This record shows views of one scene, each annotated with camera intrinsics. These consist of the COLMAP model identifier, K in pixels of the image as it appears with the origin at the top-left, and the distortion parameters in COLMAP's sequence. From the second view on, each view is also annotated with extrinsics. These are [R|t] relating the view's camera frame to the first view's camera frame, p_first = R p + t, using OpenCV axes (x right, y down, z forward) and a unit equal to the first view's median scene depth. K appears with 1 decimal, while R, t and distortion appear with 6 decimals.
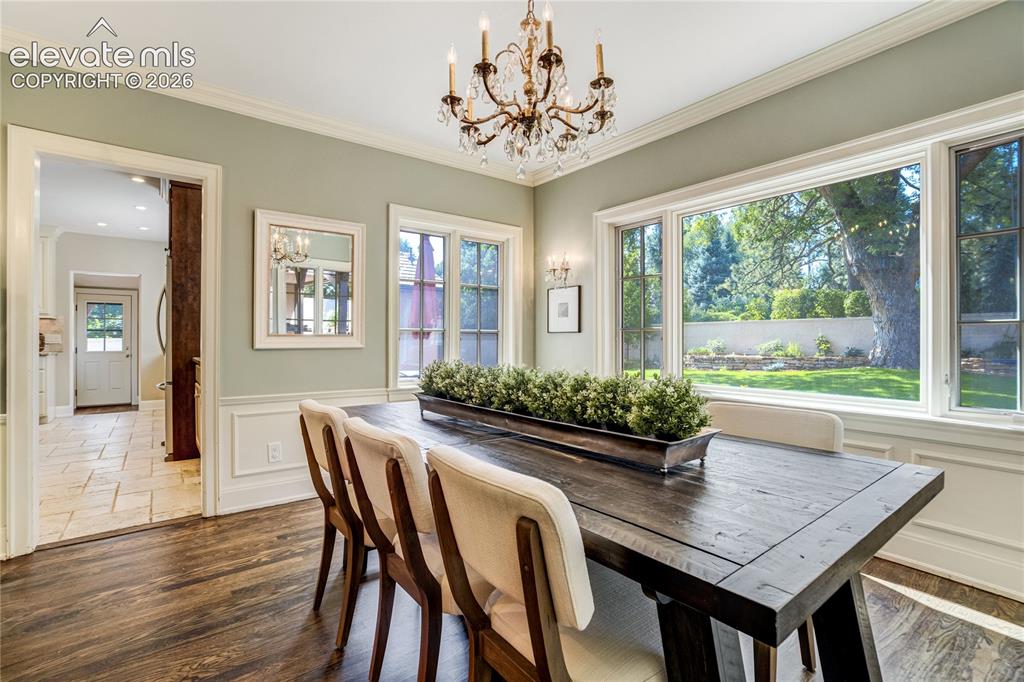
lens RADIAL K [[470.1, 0, 512.7], [0, 470.1, 338.7], [0, 0, 1]] dist [-0.015410, 0.000486]
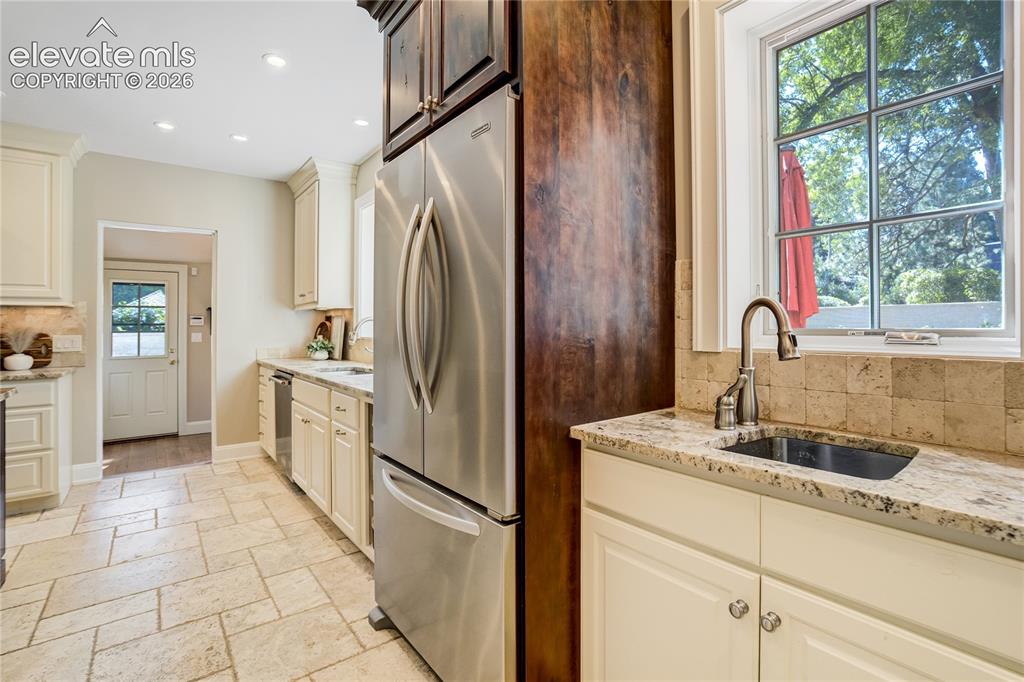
lens RADIAL K [[470.1, 0, 528.2], [0, 470.1, 319.5], [0, 0, 1]] dist [-0.015410, 0.000486]
pose [[0.999739, -0.006762, 0.021823, -0.451356], [0.007059, 0.999883, -0.013591, -0.016734], [-0.021729, 0.013742, 0.999669, 0.432671]]
